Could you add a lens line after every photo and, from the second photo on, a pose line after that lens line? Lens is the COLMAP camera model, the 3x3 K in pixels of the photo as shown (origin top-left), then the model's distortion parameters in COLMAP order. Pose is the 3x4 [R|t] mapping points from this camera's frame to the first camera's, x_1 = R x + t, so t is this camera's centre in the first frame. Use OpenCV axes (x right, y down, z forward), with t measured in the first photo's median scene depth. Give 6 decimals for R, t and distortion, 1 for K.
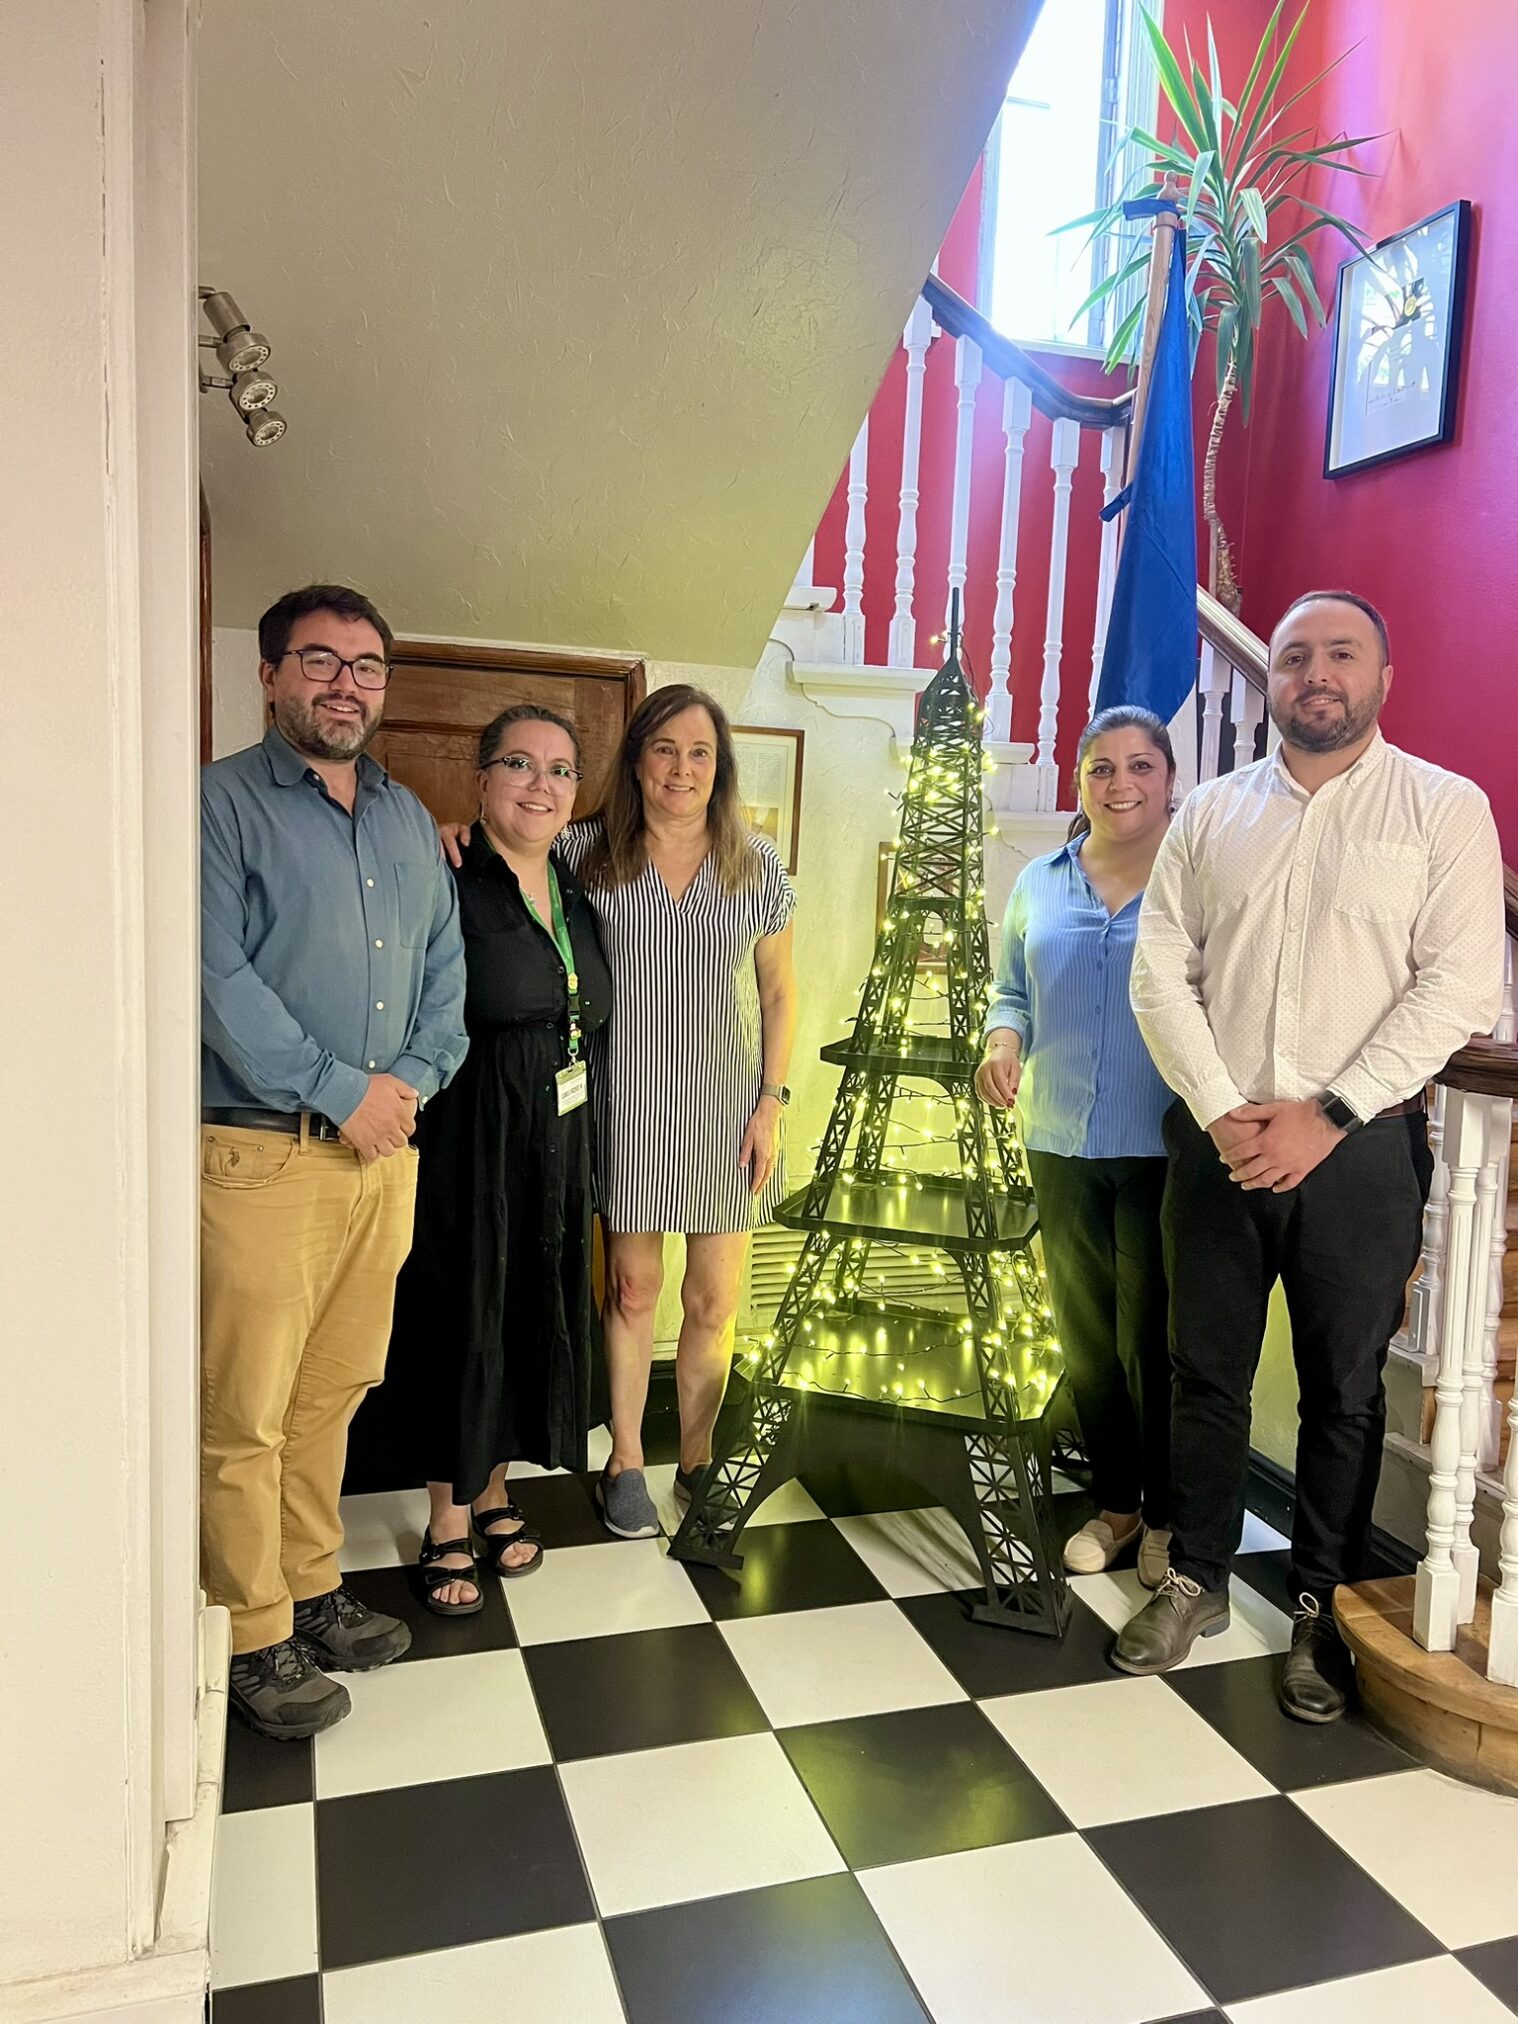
lens RADIAL K [[1556.1, 0, 765.1], [0, 1556.1, 1012.1], [0, 0, 1]] dist [0.013334, -0.005933]
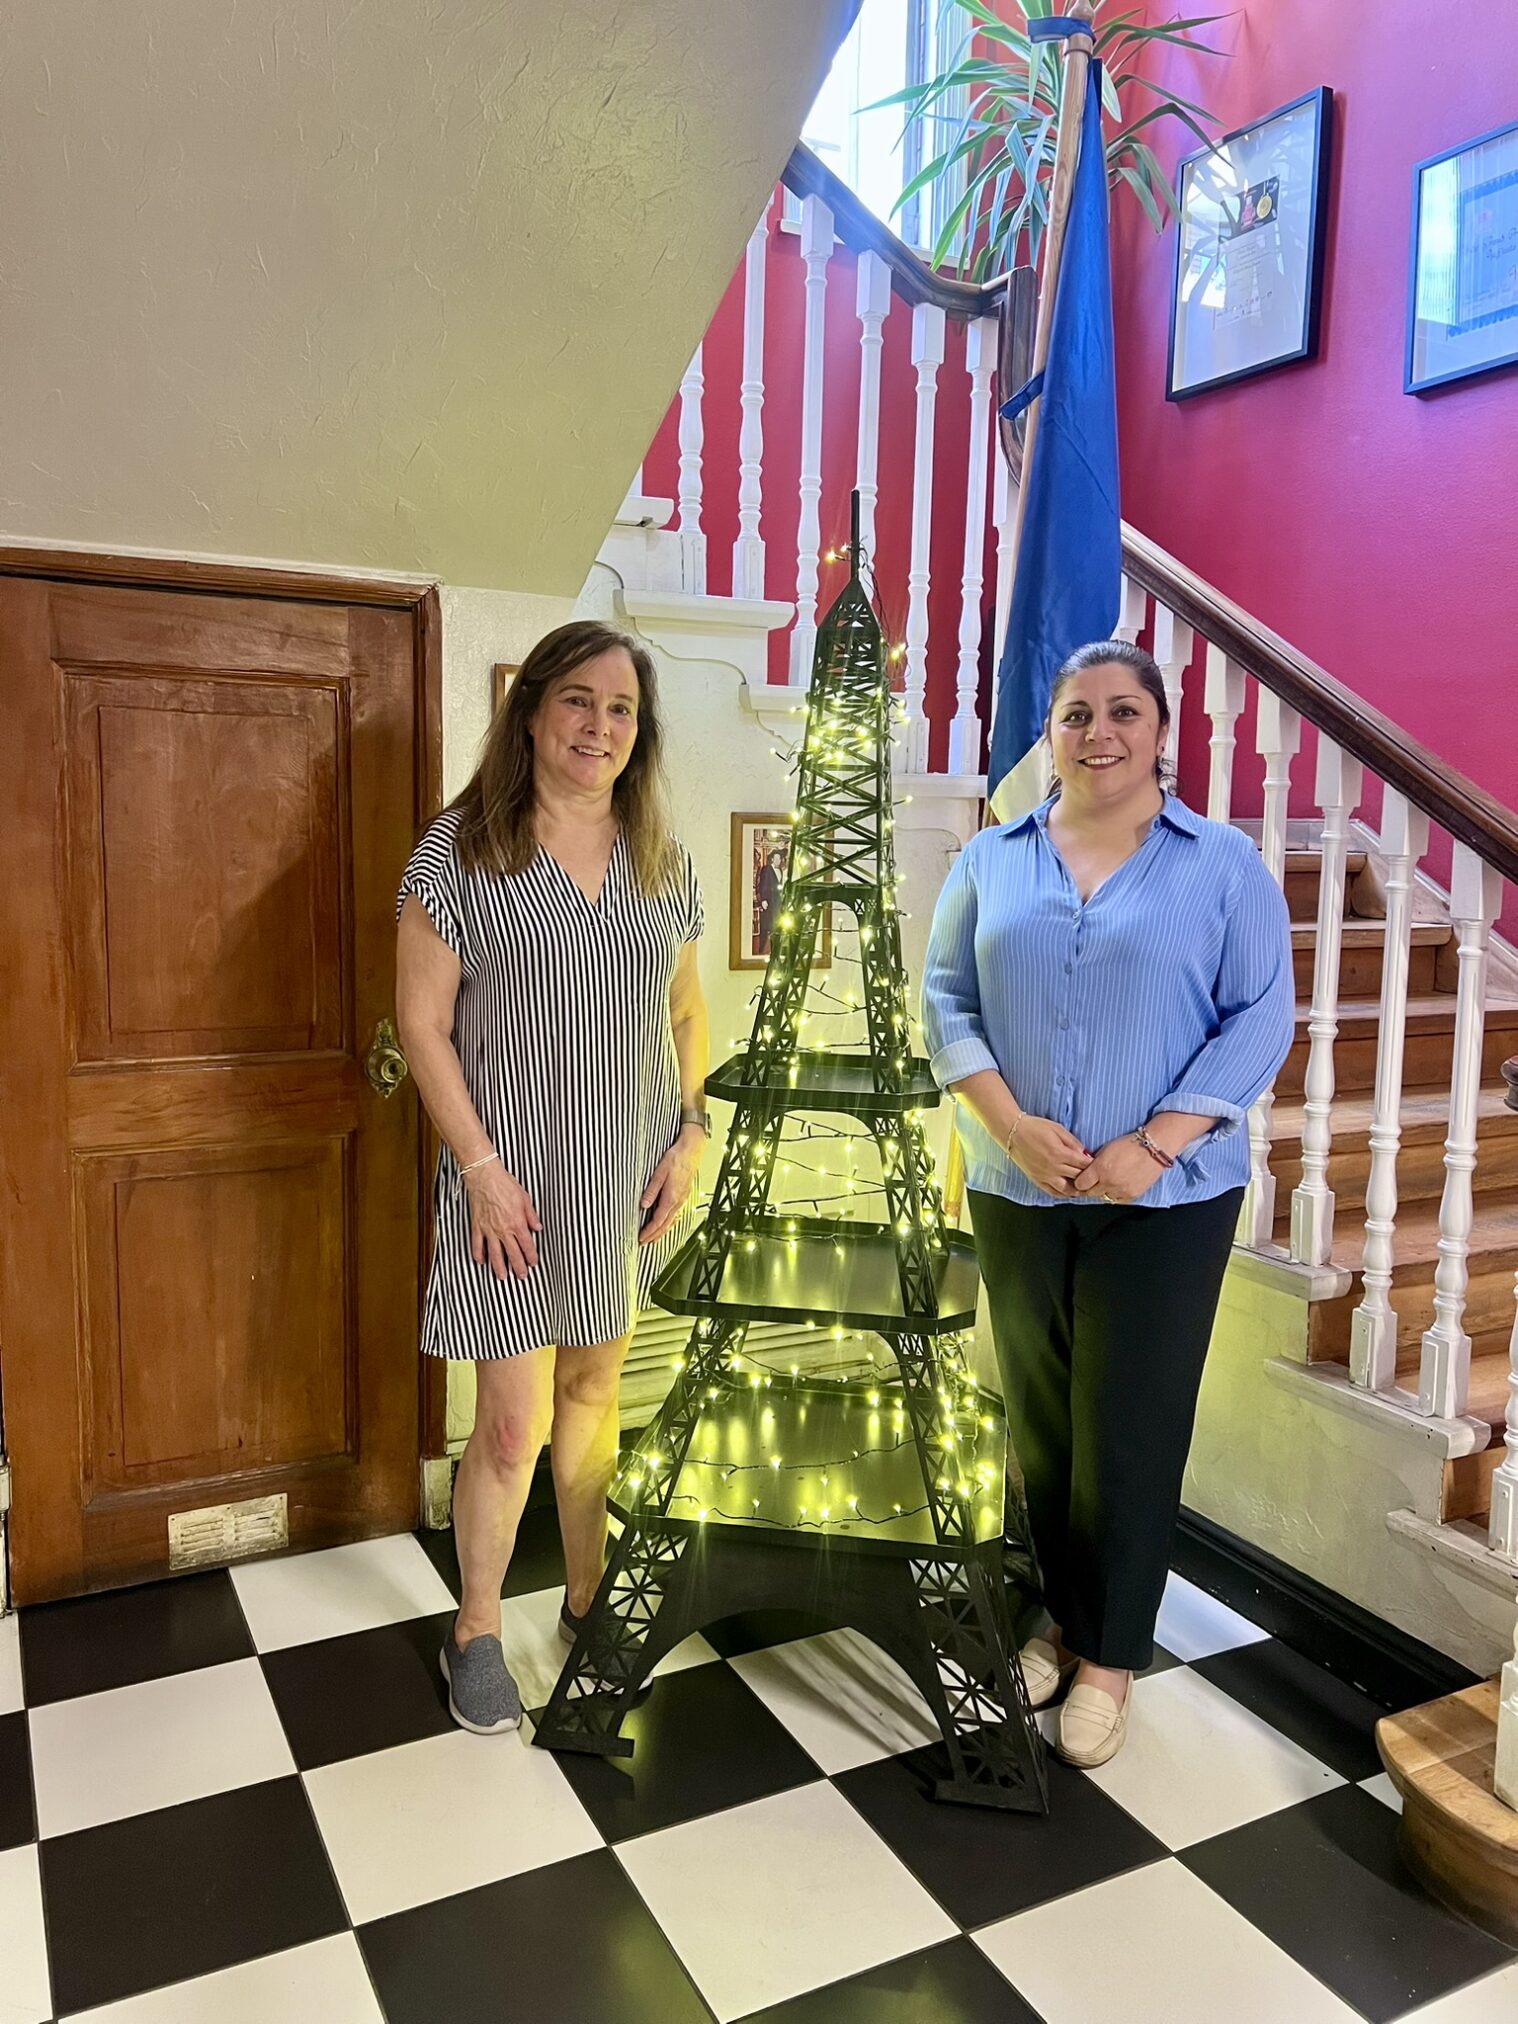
lens RADIAL K [[1556.1, 0, 750.0], [0, 1556.1, 1006.5], [0, 0, 1]] dist [0.013334, -0.005933]
pose [[0.985202, -0.035706, 0.167637, -0.069479], [0.032048, 0.999187, 0.024473, -0.031042], [-0.168375, -0.018738, 0.985545, 0.217859]]
